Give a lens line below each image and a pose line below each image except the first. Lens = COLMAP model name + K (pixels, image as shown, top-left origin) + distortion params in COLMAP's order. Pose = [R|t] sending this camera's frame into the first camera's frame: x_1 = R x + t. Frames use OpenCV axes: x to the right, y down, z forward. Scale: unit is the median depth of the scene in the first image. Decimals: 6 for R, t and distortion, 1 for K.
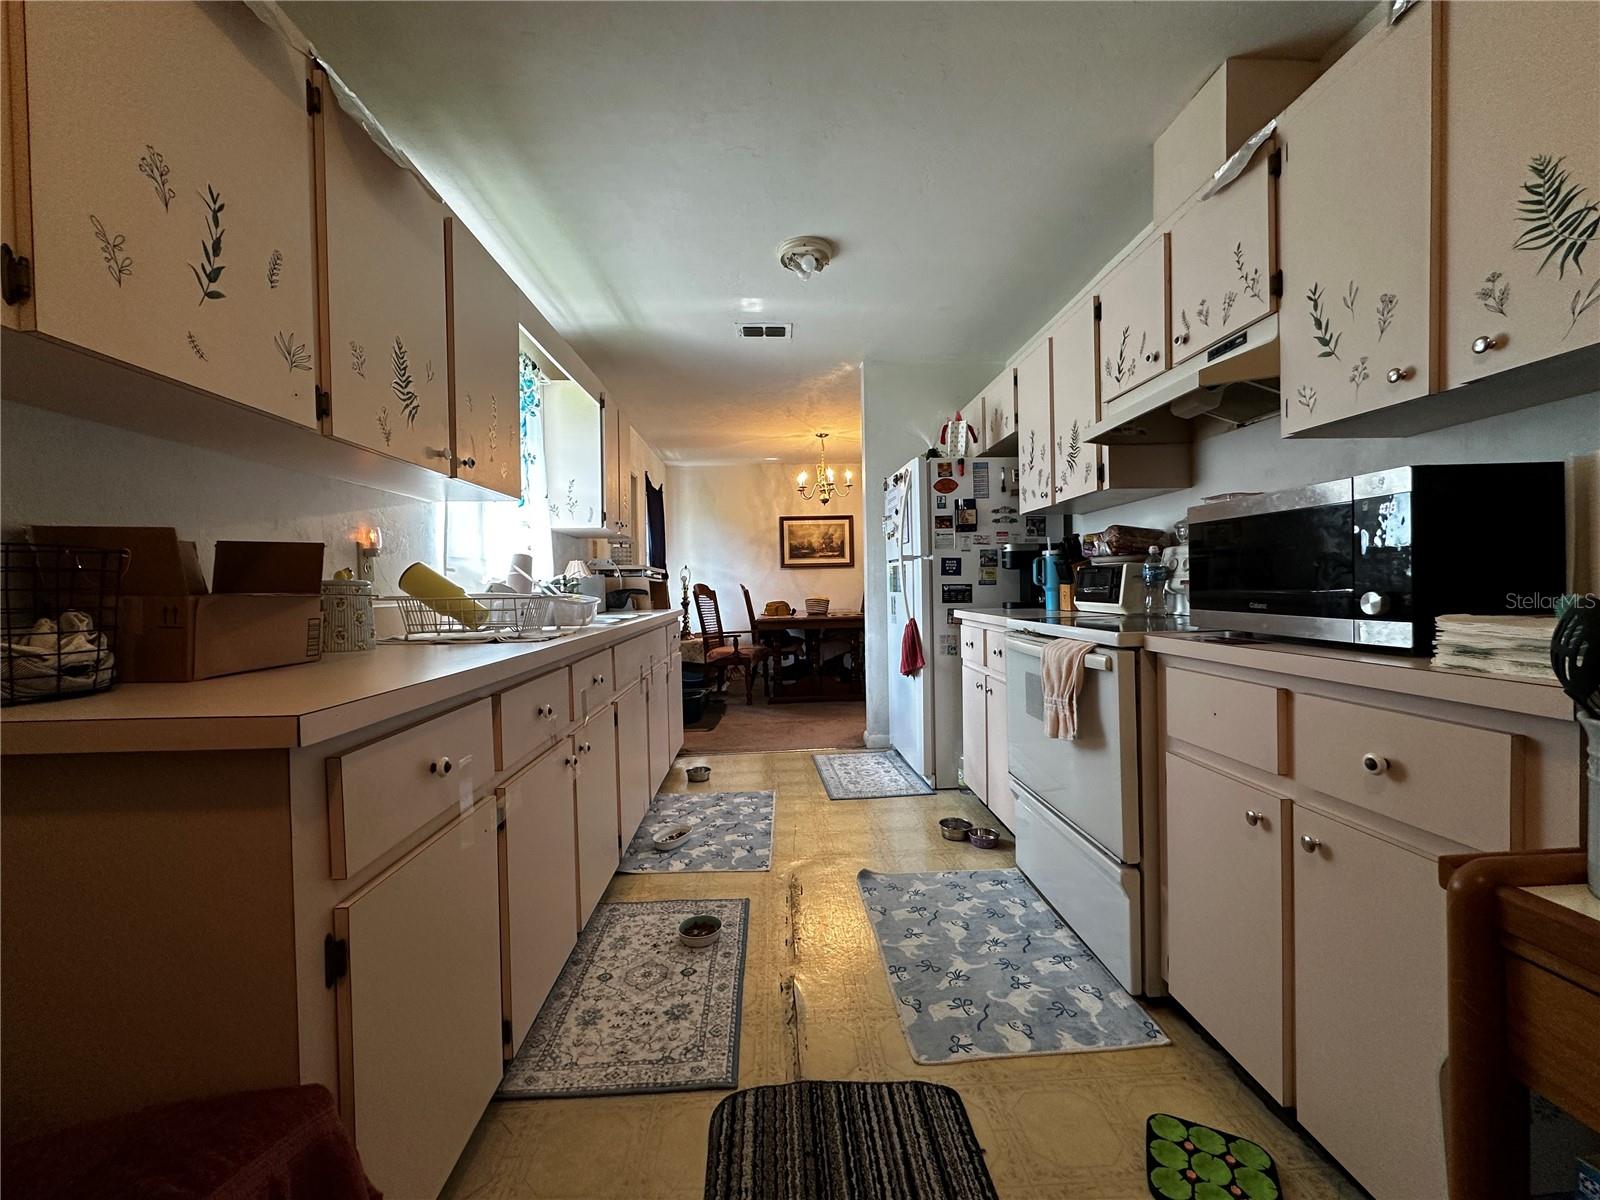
lens RADIAL K [[643.6, 0, 798.9], [0, 643.6, 595.3], [0, 0, 1]] dist [-0.005394, 0.001005]
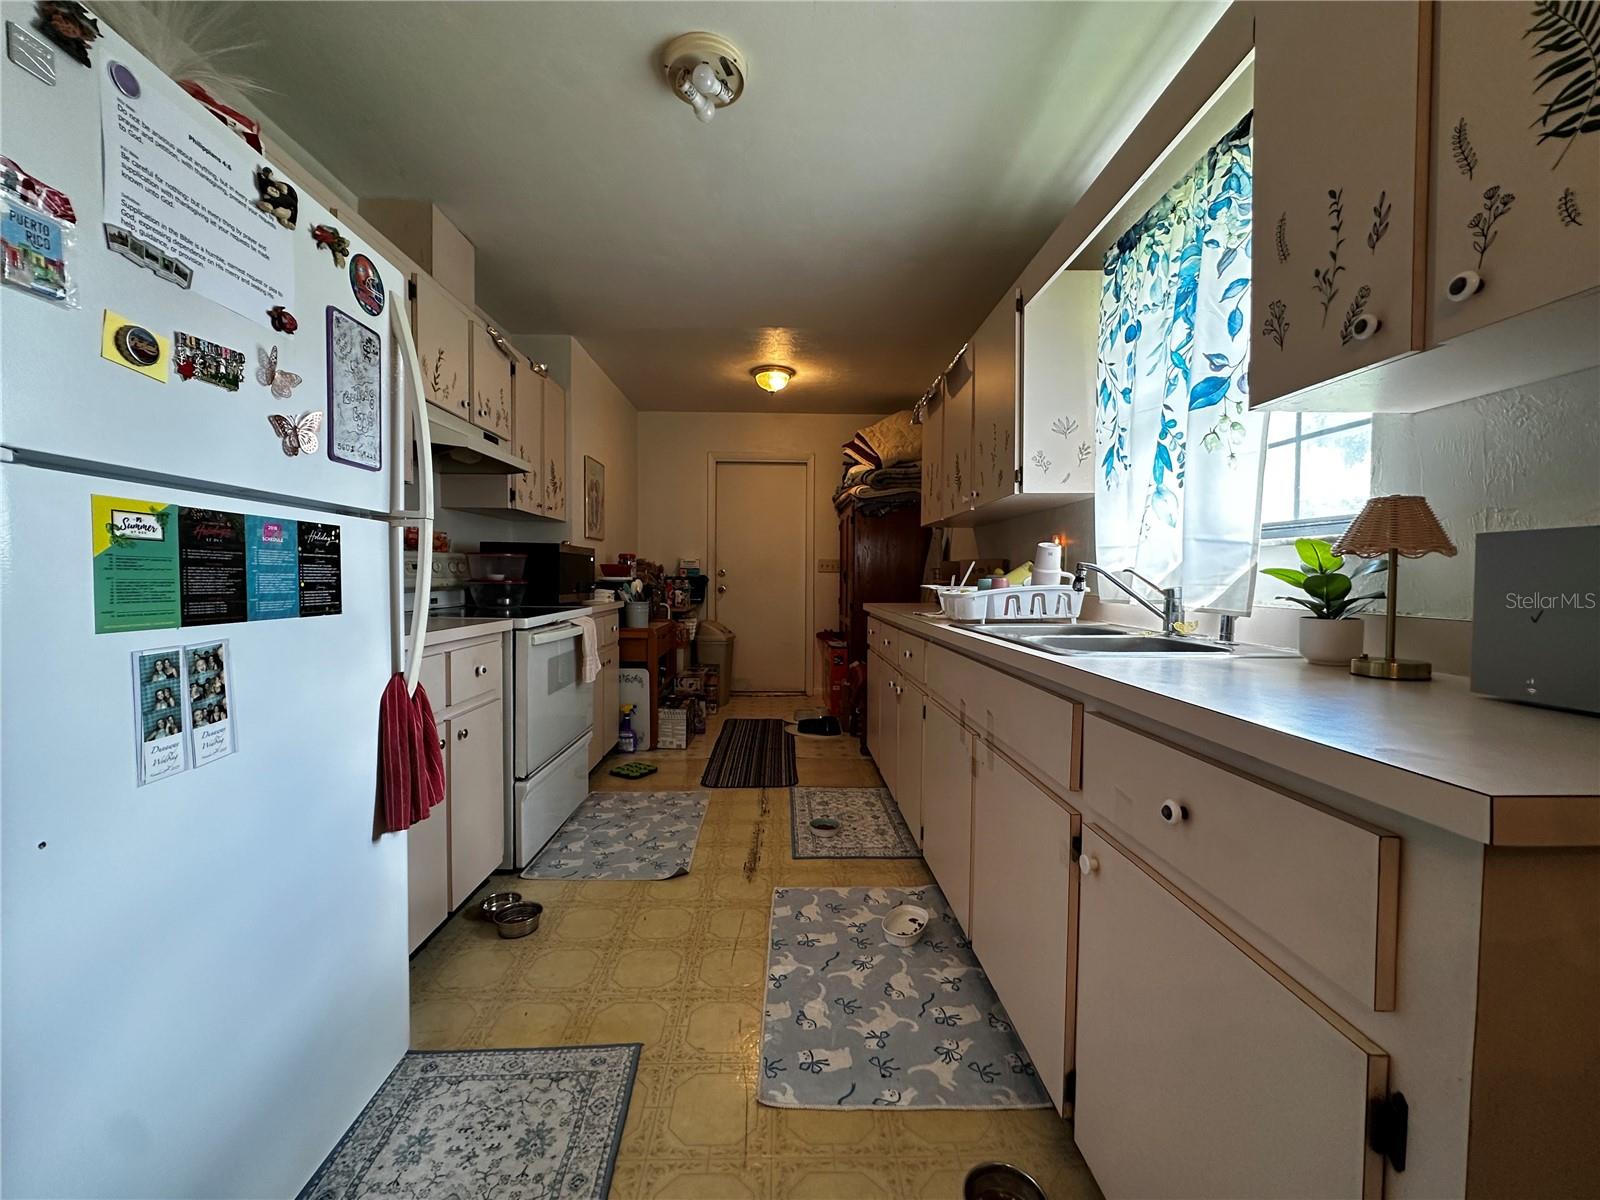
lens RADIAL K [[643.6, 0, 798.4], [0, 643.6, 597.3], [0, 0, 1]] dist [-0.005394, 0.001005]
pose [[-0.999798, 0.012477, 0.015768, -0.130114], [0.013251, 0.998661, 0.050004, -0.050166], [-0.015123, 0.050203, -0.998625, 2.484040]]
